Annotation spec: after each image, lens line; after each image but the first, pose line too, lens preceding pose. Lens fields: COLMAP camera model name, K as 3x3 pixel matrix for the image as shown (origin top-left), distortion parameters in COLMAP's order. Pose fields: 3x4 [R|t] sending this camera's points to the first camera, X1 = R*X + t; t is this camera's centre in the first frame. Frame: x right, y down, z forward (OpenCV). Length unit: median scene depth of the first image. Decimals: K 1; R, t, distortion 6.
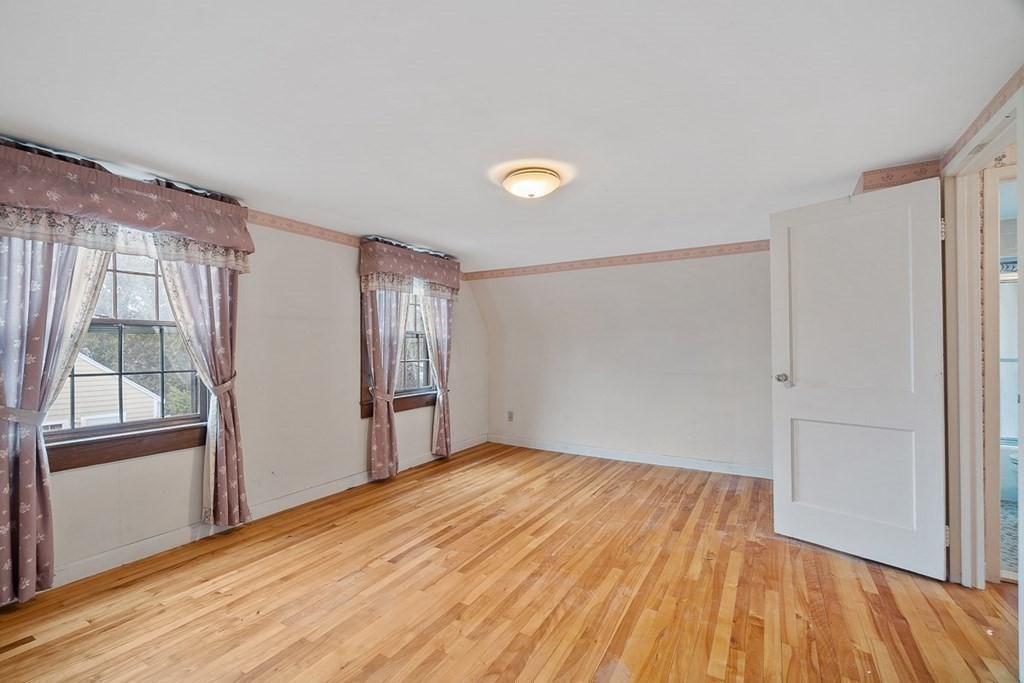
lens RADIAL K [[440.3, 0, 512.0], [0, 440.3, 341.5], [0, 0, 1]] dist [0.001111, 0.000119]
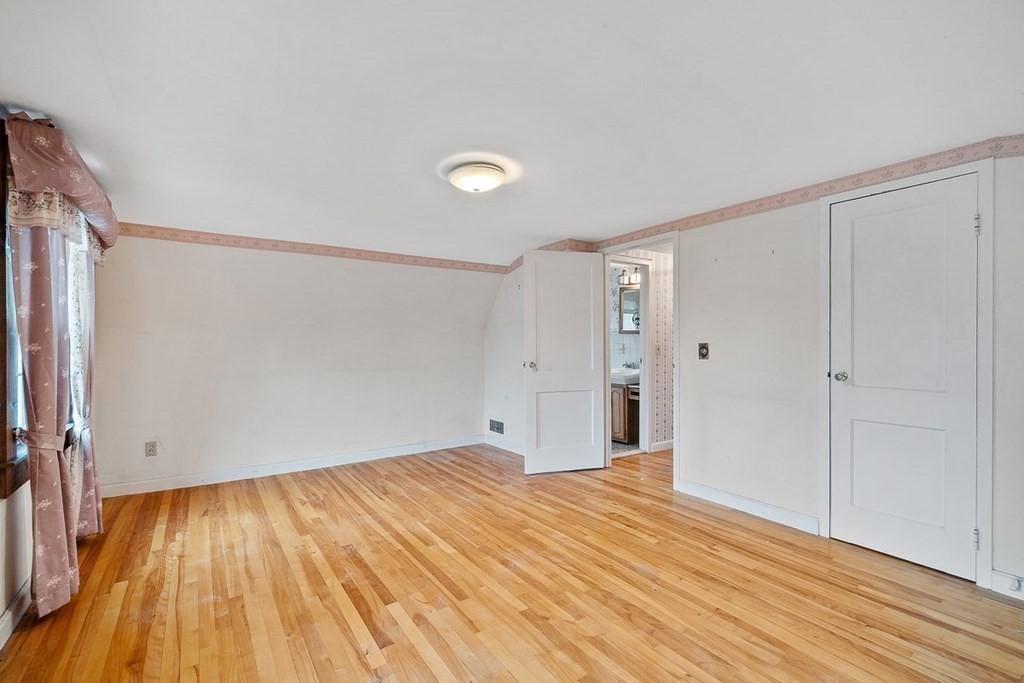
lens RADIAL K [[445.8, 0, 489.5], [0, 445.8, 341.5], [0, 0, 1]] dist [-0.001317, 0.000101]
pose [[0.438249, 0.007223, 0.898825, -0.700073], [-0.007810, 0.999961, -0.004227, 0.011048], [-0.898820, -0.005167, 0.438288, 0.444629]]
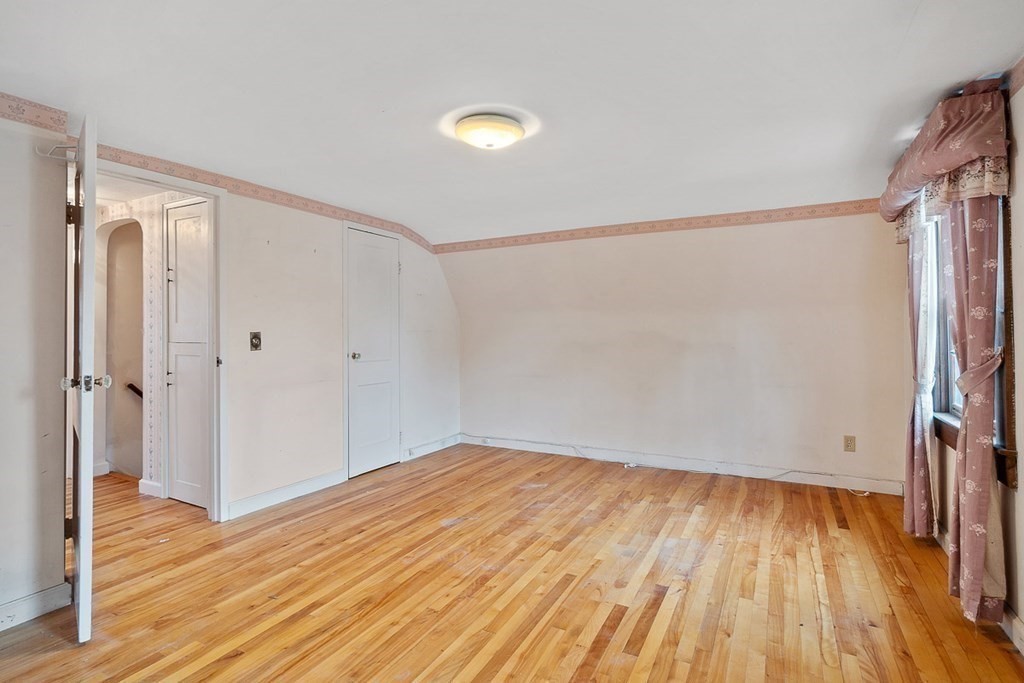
lens RADIAL K [[517.1, 0, 511.8], [0, 517.1, 324.7], [0, 0, 1]] dist [-0.000979, -0.000089]
pose [[-0.998839, 0.010948, -0.046909, 0.042991], [0.011727, 0.999798, -0.016346, 0.014949], [0.046721, -0.016877, -0.998765, 1.626848]]
